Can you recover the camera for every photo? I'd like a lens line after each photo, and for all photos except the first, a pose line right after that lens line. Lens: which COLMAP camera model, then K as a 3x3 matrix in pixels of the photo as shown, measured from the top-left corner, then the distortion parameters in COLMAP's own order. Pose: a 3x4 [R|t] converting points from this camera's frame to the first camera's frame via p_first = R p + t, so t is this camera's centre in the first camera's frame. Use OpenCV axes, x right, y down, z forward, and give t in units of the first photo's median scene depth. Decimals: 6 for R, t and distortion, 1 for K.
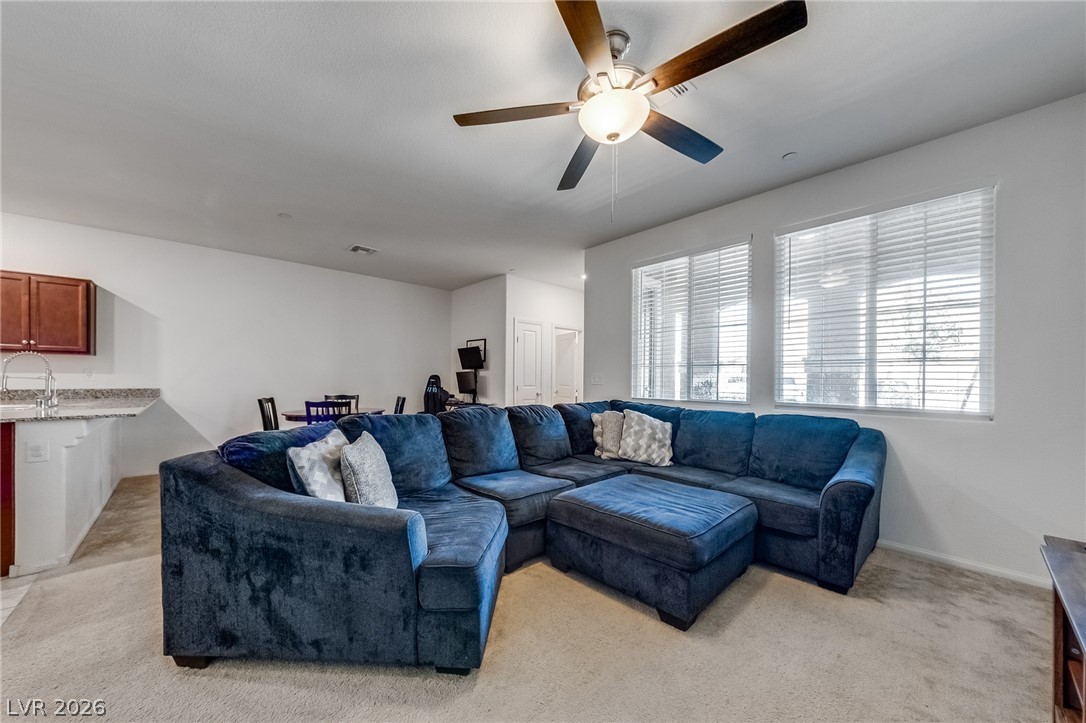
lens RADIAL K [[387.3, 0, 526.0], [0, 387.3, 383.1], [0, 0, 1]] dist [0.000206, 0.000098]
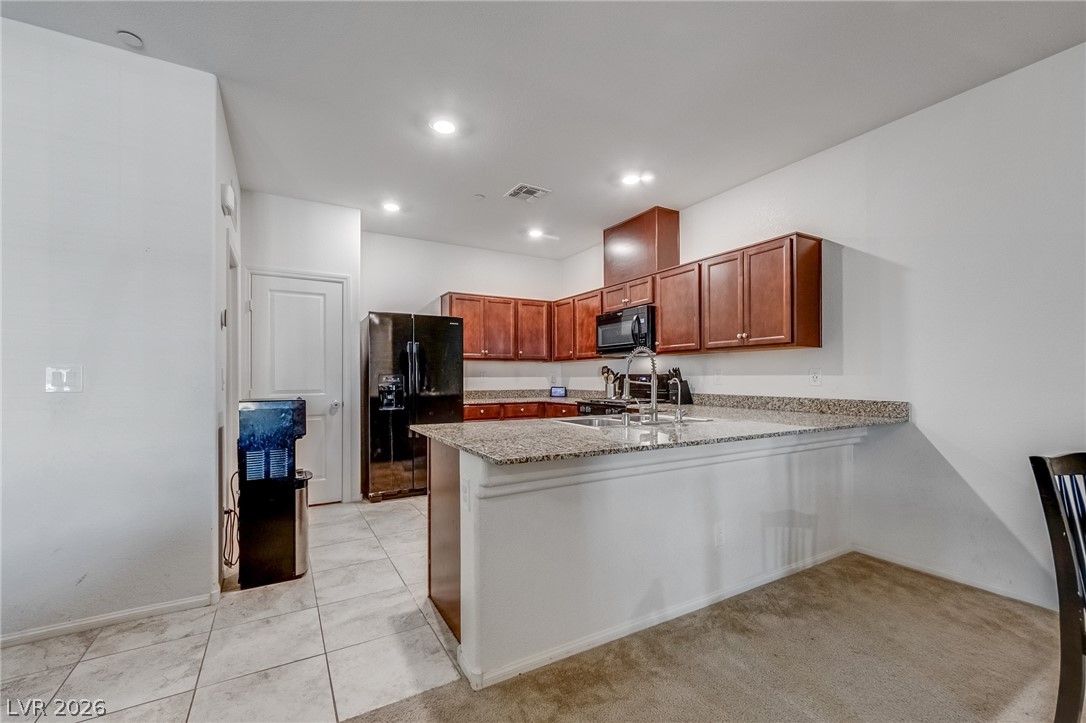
lens RADIAL K [[453.2, 0, 538.8], [0, 453.2, 375.8], [0, 0, 1]] dist [-0.000865, -0.000047]
pose [[-0.200653, -0.009959, -0.979612, -0.278159], [-0.010236, 0.999915, -0.008068, -0.012575], [0.979609, 0.008408, -0.200738, 0.700557]]
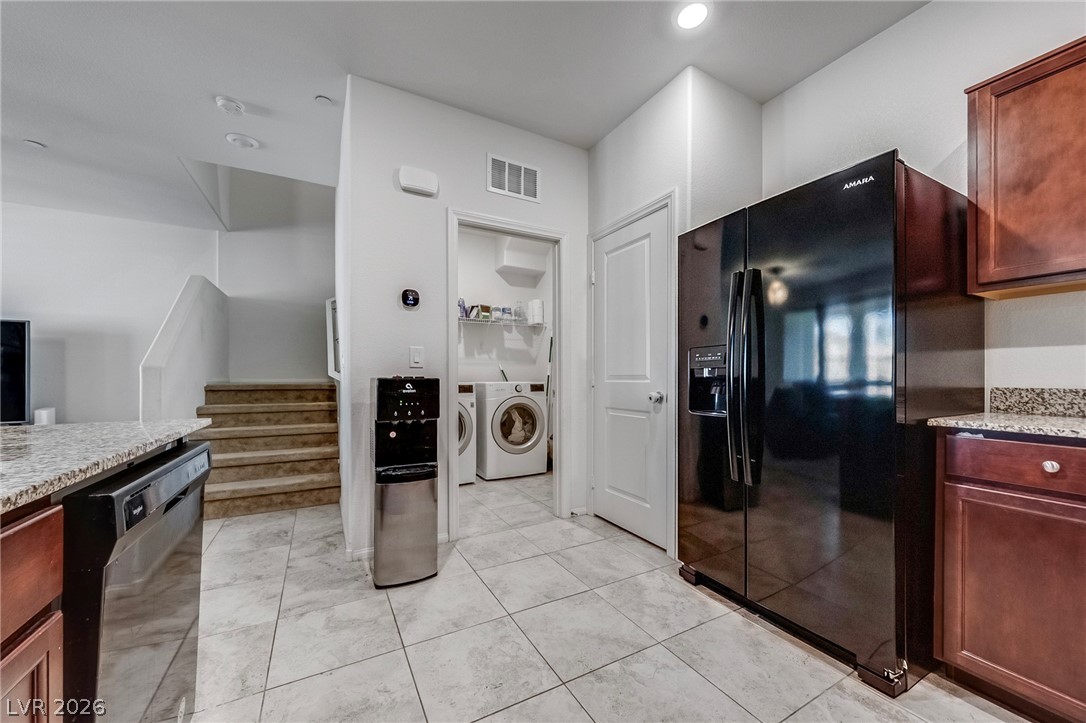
lens RADIAL K [[401.1, 0, 537.2], [0, 401.1, 378.6], [0, 0, 1]] dist [-0.000027, 0.000022]
pose [[-0.973570, -0.013377, 0.227998, -1.124986], [-0.009929, 0.999818, 0.016266, 0.012102], [-0.228174, 0.013572, -0.973526, 0.661909]]
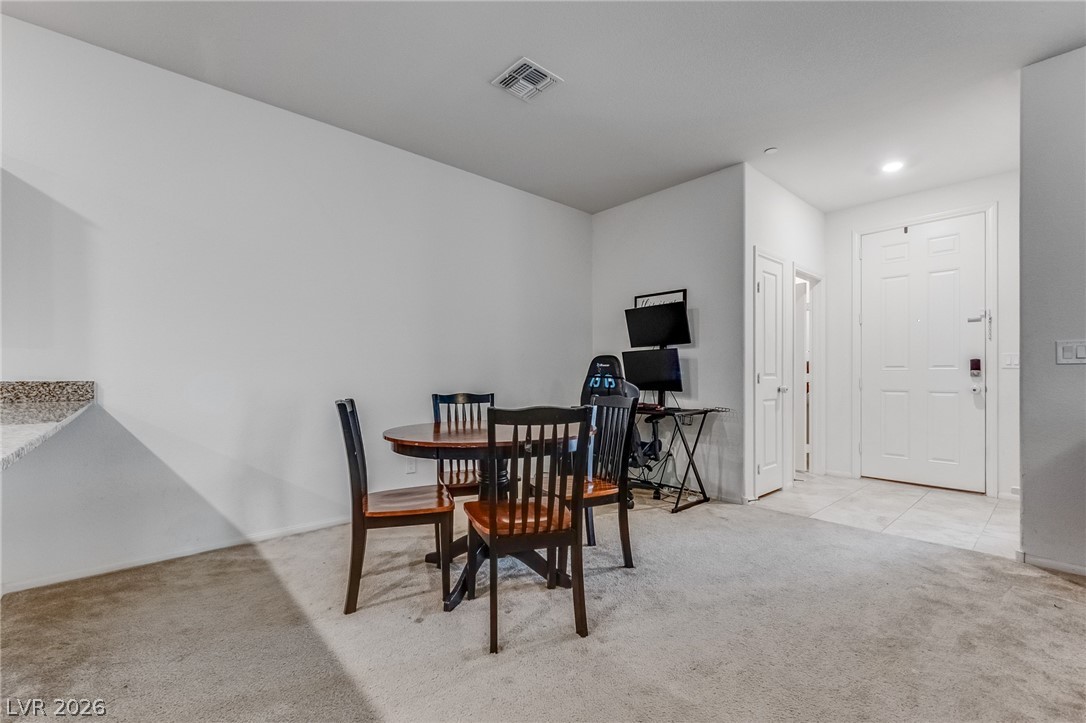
lens RADIAL K [[470.6, 0, 533.1], [0, 470.6, 377.6], [0, 0, 1]] dist [0.000860, 0.000446]
pose [[0.999928, -0.010051, -0.006505, -0.484260], [0.010004, 0.999924, -0.007210, 0.020171], [0.006577, 0.007145, 0.999953, 0.512296]]
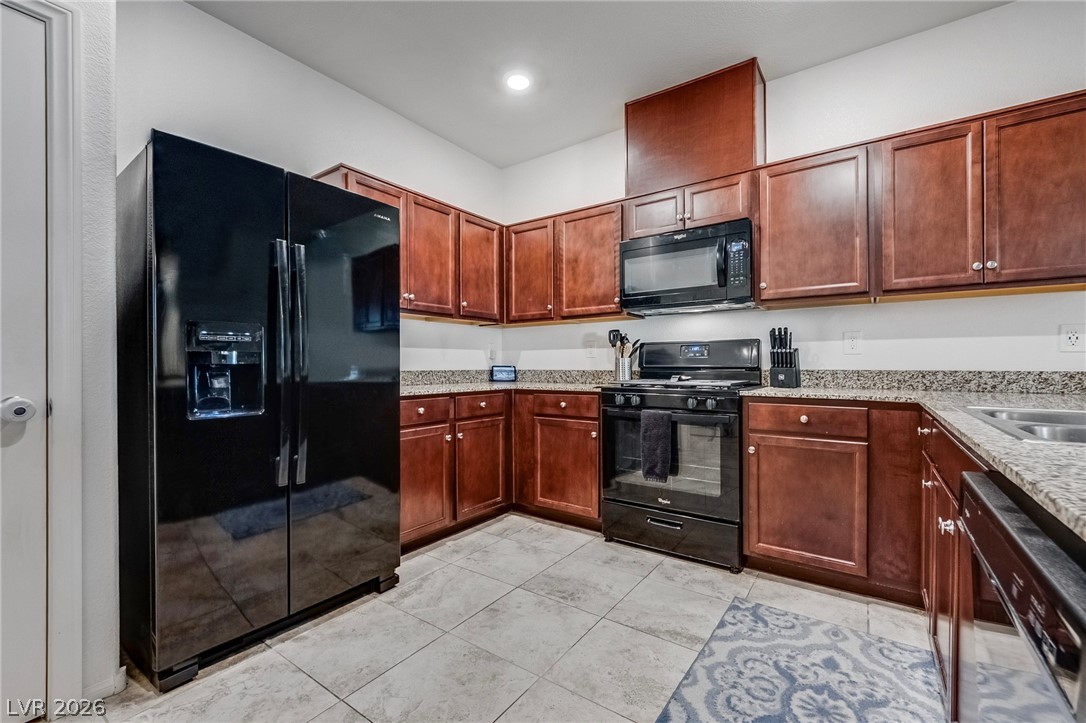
lens RADIAL K [[458.0, 0, 539.2], [0, 458.0, 366.1], [0, 0, 1]] dist [-0.004507, -0.000612]
pose [[0.222530, -0.005372, -0.974911, -0.787953], [-0.007491, 0.999946, -0.007220, 0.017149], [0.974897, 0.008910, 0.222478, 0.338032]]
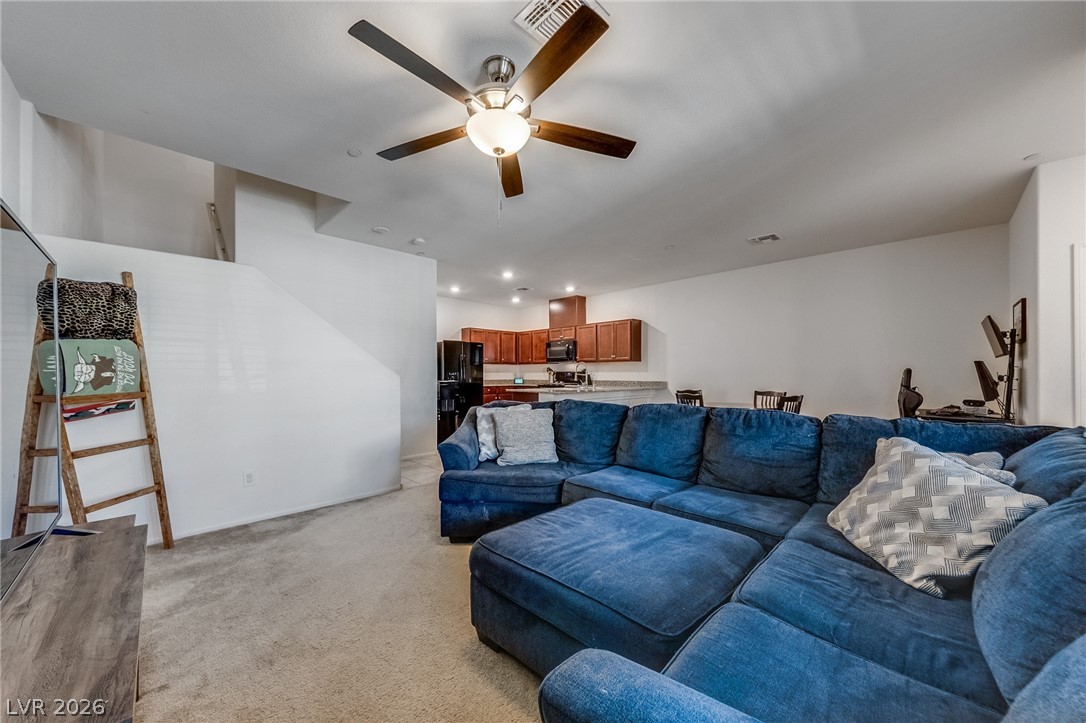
lens RADIAL K [[394.9, 0, 540.5], [0, 394.9, 373.5], [0, 0, 1]] dist [-0.001137, 0.000005]
pose [[0.054454, -0.007639, -0.998487, 0.602696], [-0.012442, 0.999888, -0.008329, 0.001254], [0.998439, 0.012876, 0.054353, 0.473552]]
